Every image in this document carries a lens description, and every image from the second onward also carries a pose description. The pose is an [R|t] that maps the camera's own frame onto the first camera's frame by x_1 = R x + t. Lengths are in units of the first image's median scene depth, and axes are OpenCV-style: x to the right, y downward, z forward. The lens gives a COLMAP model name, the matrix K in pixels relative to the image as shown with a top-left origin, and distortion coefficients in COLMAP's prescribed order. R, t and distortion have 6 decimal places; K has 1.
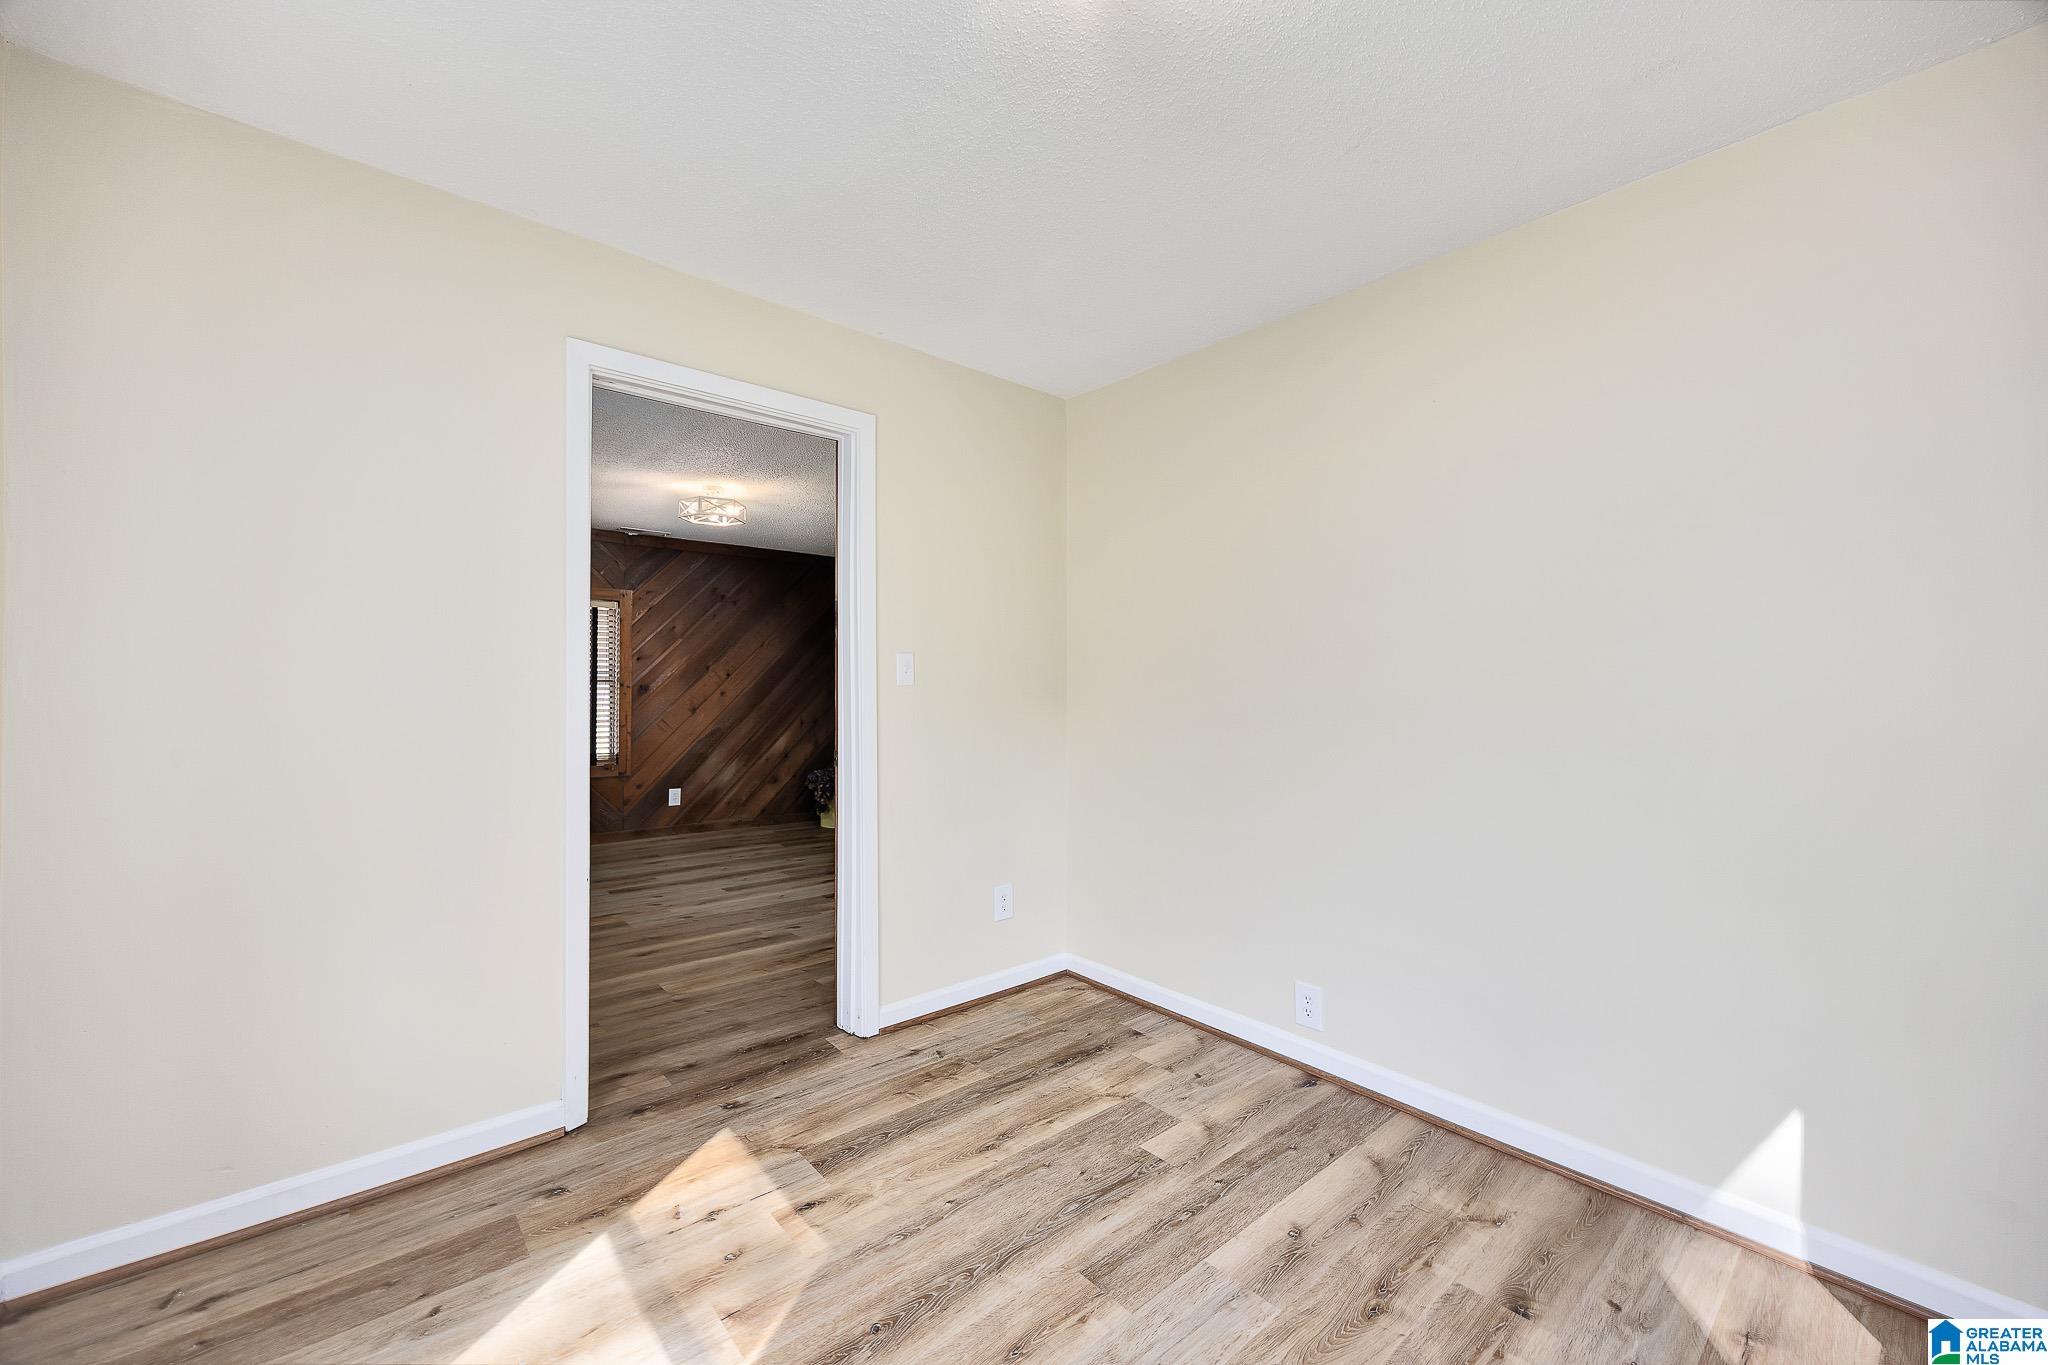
lens RADIAL K [[811.4, 0, 1019.5], [0, 811.4, 689.1], [0, 0, 1]] dist [-0.001918, 0.000292]
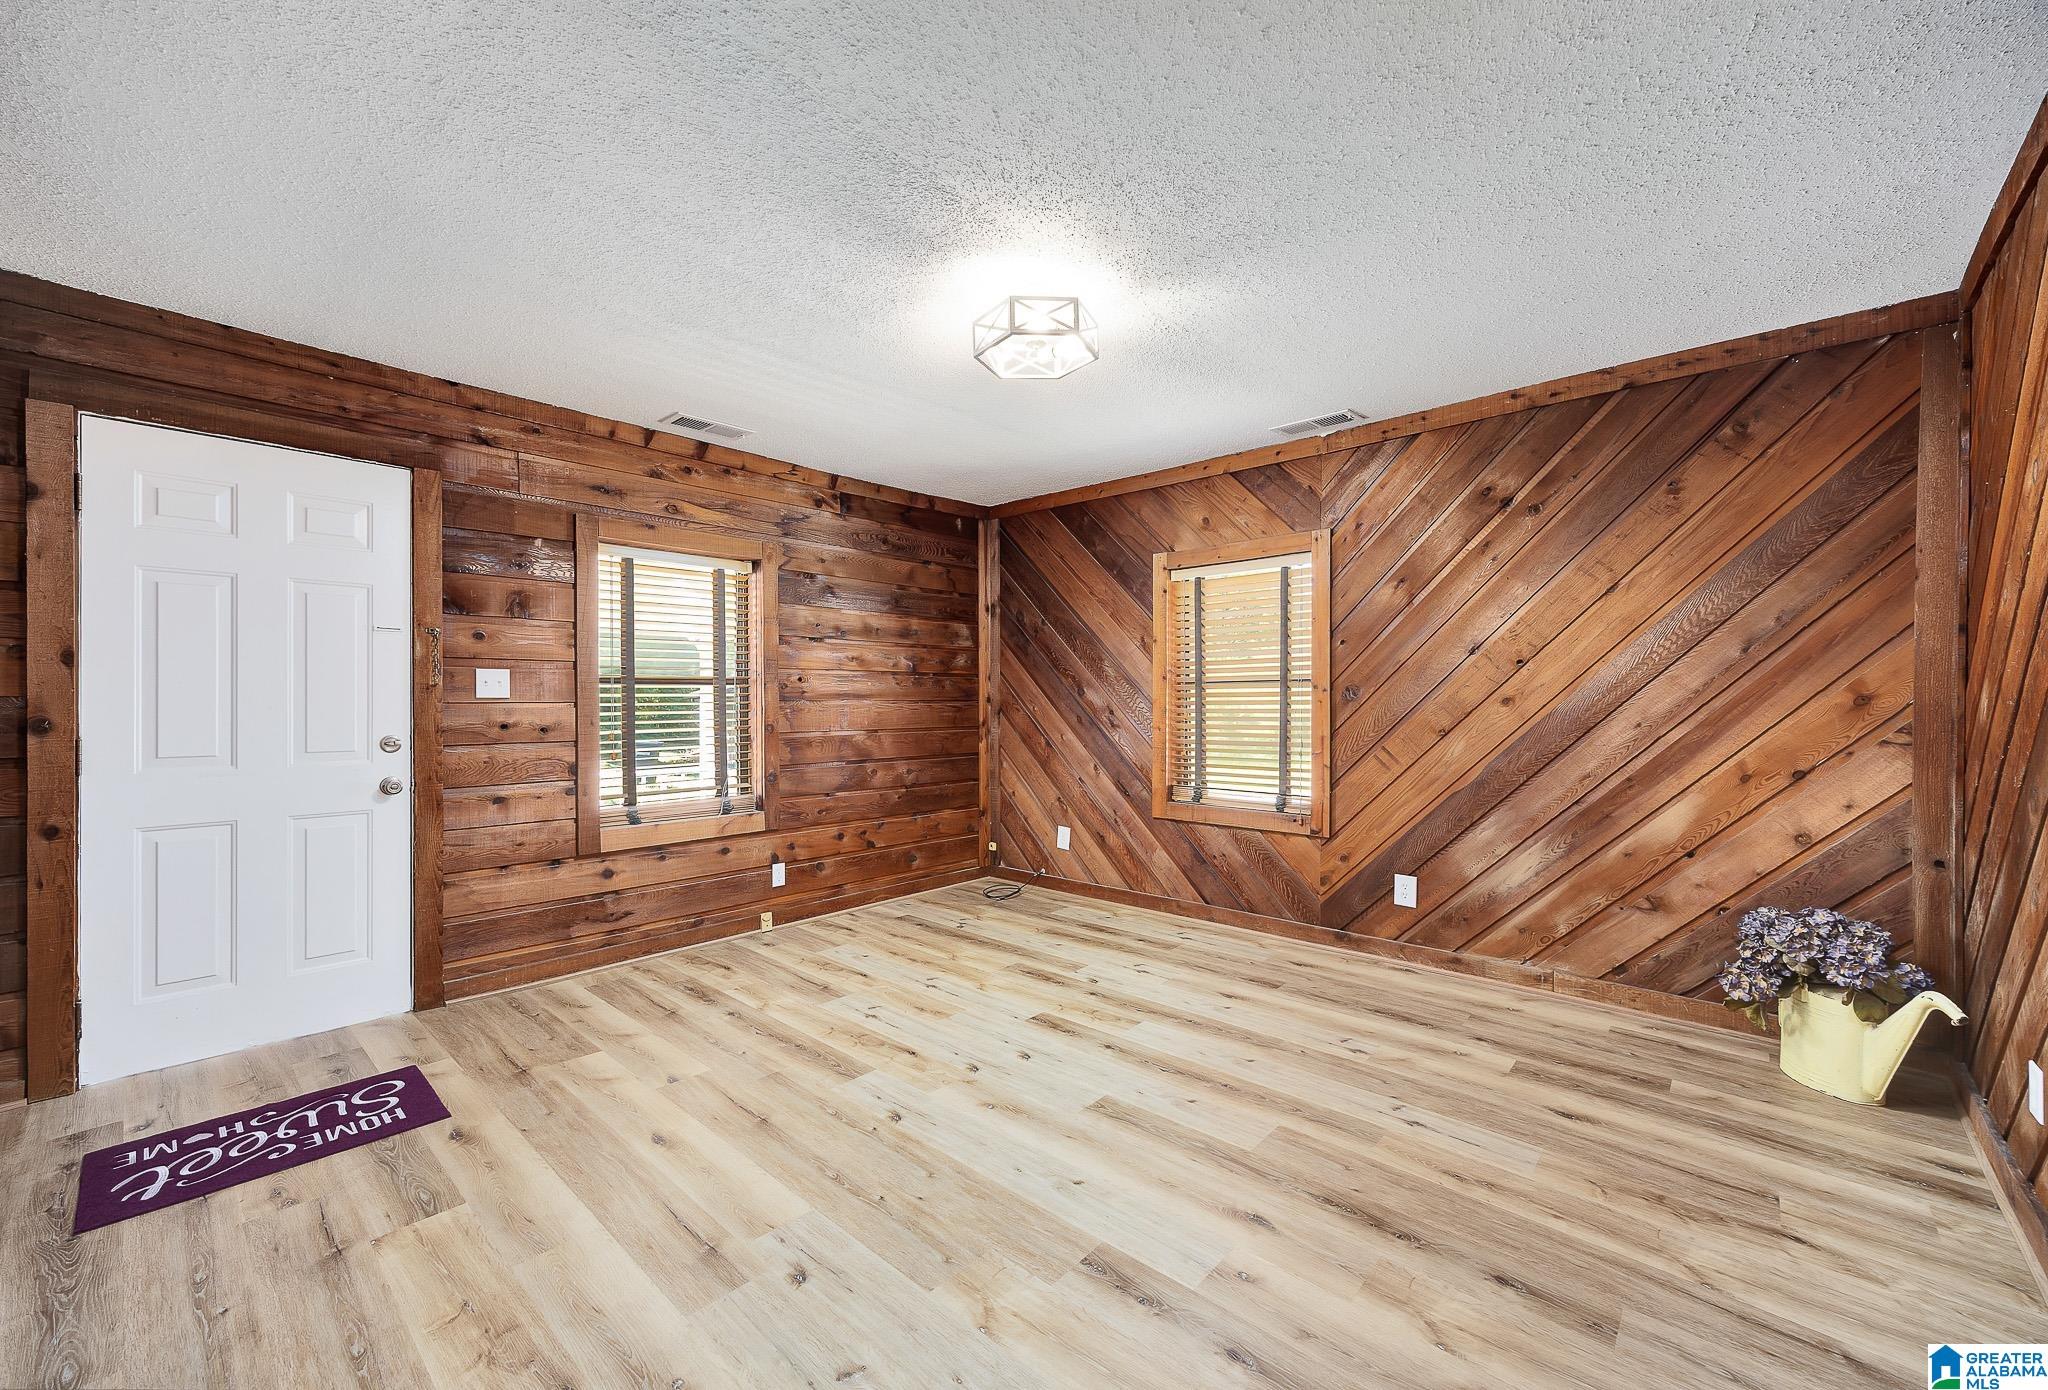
lens RADIAL K [[811.4, 0, 1017.9], [0, 811.4, 703.3], [0, 0, 1]] dist [-0.001055, -0.000120]
pose [[0.109499, 0.001478, -0.993986, 0.087342], [0.008343, 0.999962, 0.002406, 0.003358], [0.993952, -0.008556, 0.109482, 0.664750]]
